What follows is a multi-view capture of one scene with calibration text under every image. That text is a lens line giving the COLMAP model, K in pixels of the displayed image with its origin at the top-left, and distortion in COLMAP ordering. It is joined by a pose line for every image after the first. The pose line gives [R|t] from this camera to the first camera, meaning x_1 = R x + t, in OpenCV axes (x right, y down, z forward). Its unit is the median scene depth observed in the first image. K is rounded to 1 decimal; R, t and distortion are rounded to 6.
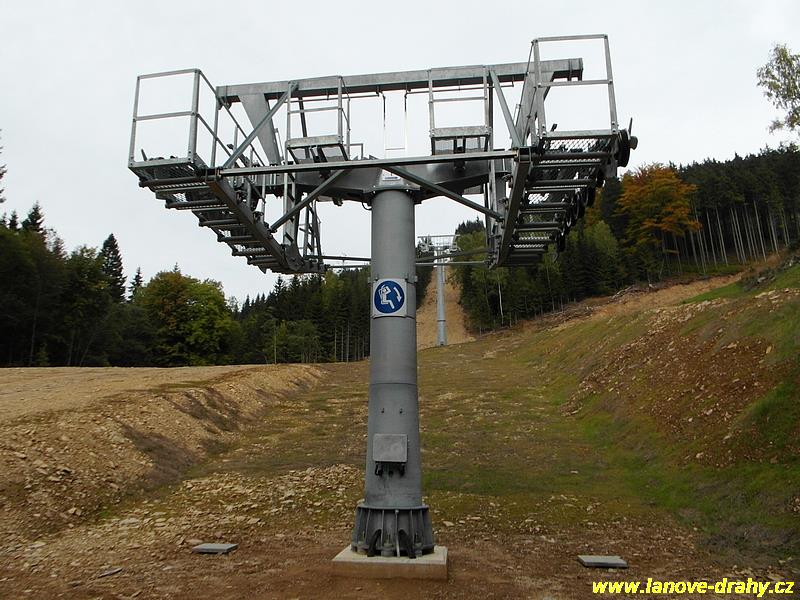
lens RADIAL K [[559.9, 0, 400.0], [0, 559.9, 300.0], [0, 0, 1]] dist [-0.008878, 0.000926]
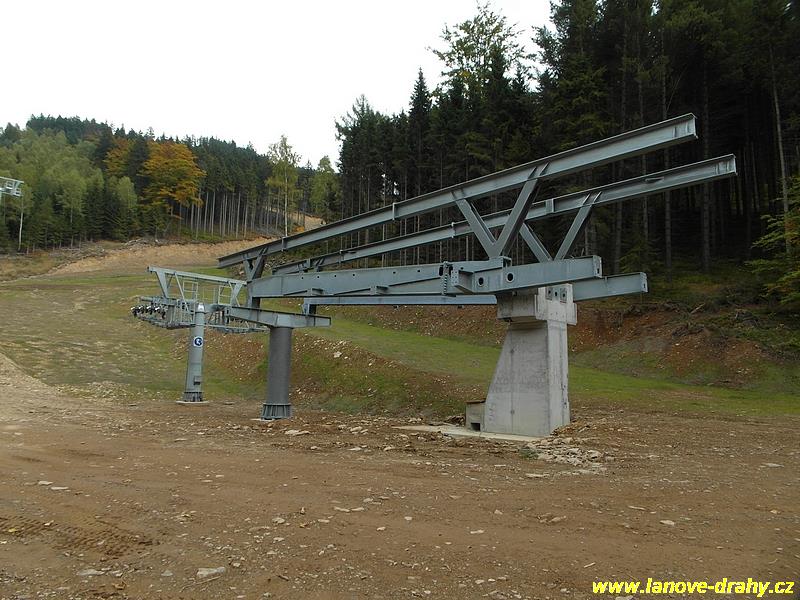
lens RADIAL K [[559.9, 0, 400.0], [0, 559.9, 300.0], [0, 0, 1]] dist [-0.008878, 0.000926]
pose [[0.602026, 0.114020, 0.790294, -0.229477], [-0.228997, 0.972830, 0.034089, -0.074340], [-0.764935, -0.201497, 0.611779, -0.243390]]
